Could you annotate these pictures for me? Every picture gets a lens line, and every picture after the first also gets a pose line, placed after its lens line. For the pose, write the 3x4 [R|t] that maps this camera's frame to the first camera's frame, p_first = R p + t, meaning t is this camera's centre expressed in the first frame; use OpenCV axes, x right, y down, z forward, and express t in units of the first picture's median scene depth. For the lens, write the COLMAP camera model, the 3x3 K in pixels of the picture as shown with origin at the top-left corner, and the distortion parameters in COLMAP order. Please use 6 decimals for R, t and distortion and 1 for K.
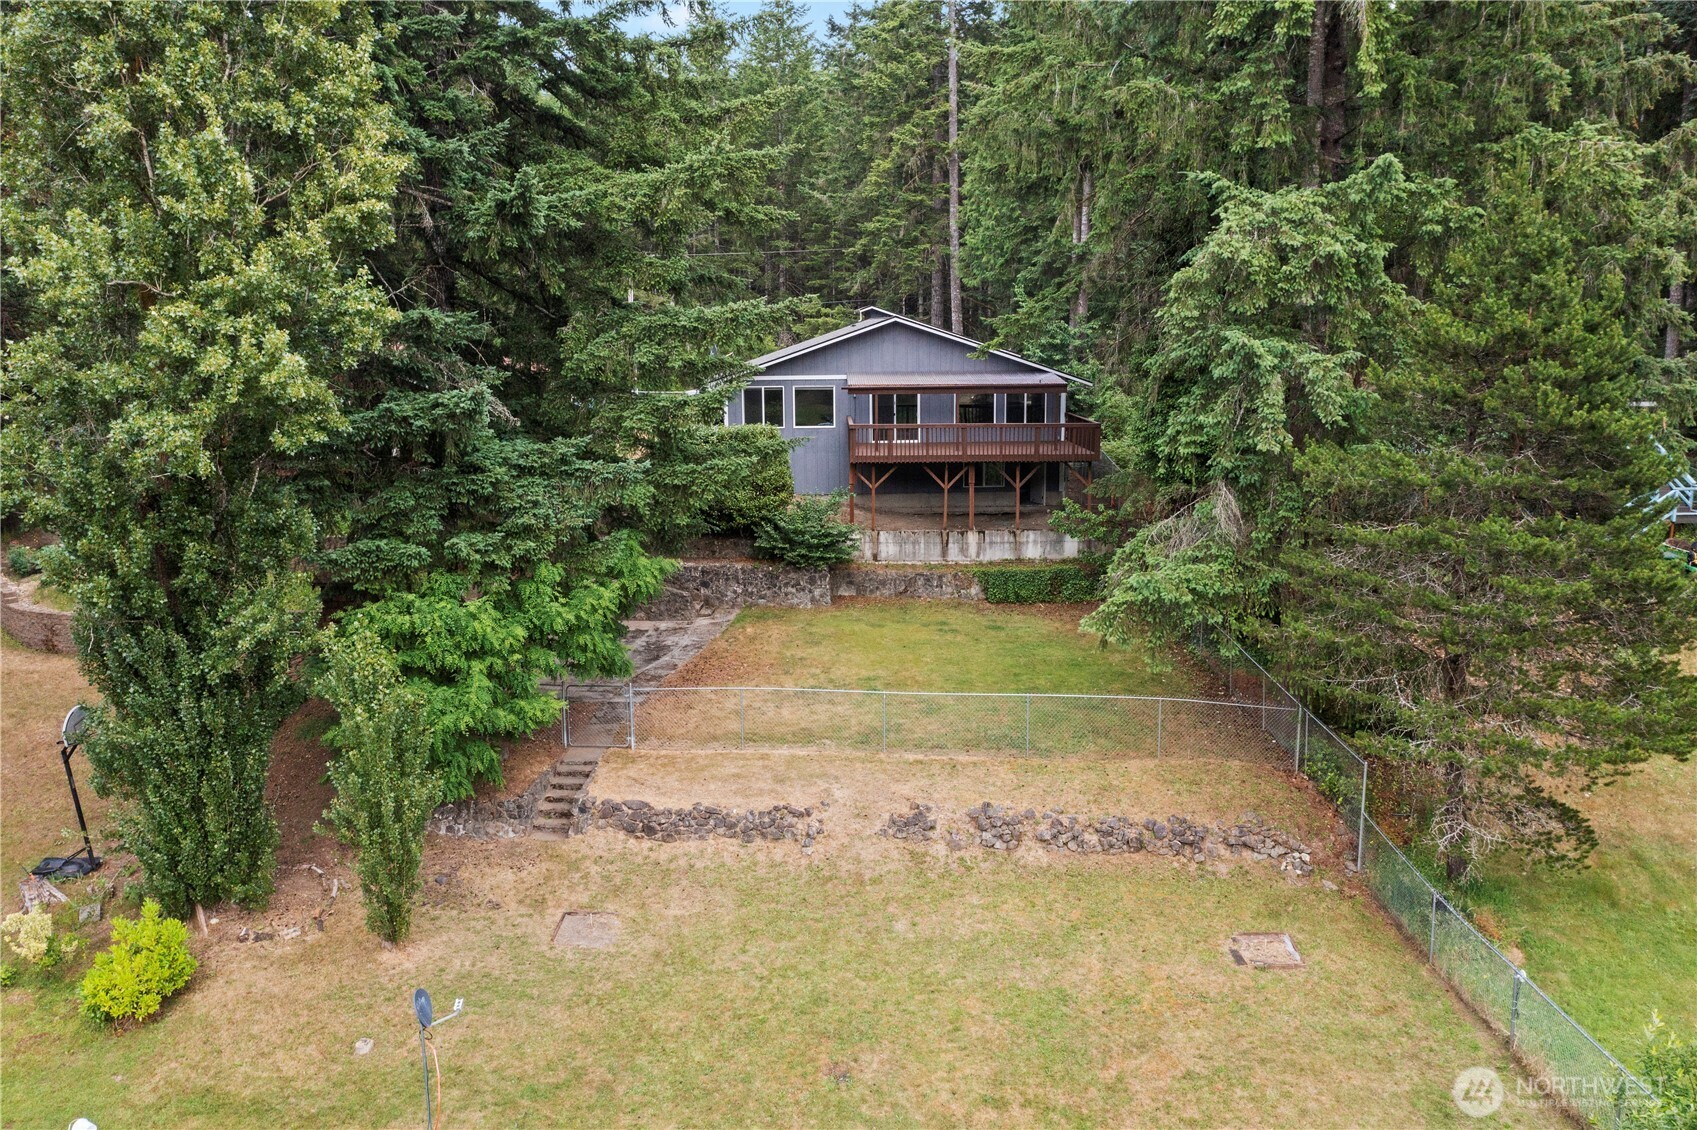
lens RADIAL K [[1308.0, 0, 848.5], [0, 1308.0, 565.0], [0, 0, 1]] dist [-0.004559, -0.003045]
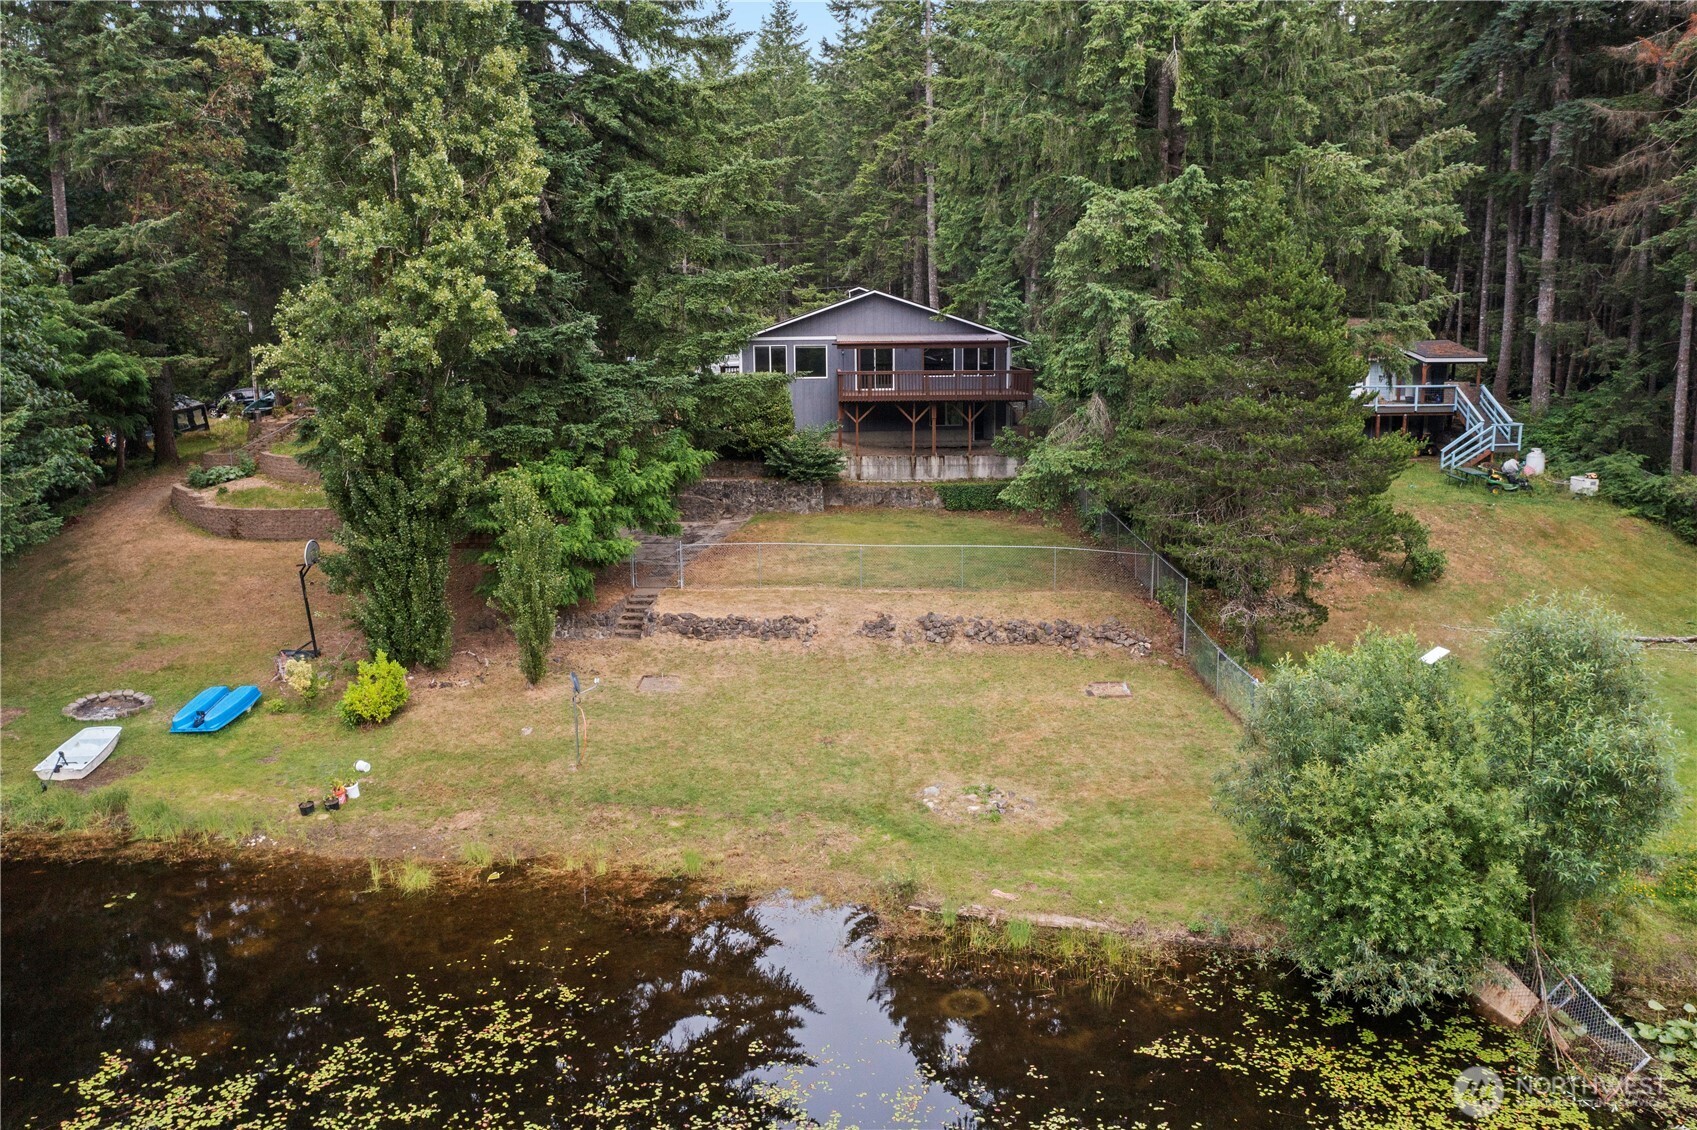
lens RADIAL K [[1308.0, 0, 848.5], [0, 1308.0, 565.0], [0, 0, 1]] dist [-0.004559, -0.003045]
pose [[0.999994, -0.002418, 0.002290, 0.012069], [0.002417, 0.999997, 0.000339, 0.131360], [-0.002290, -0.000334, 0.999997, -0.457116]]
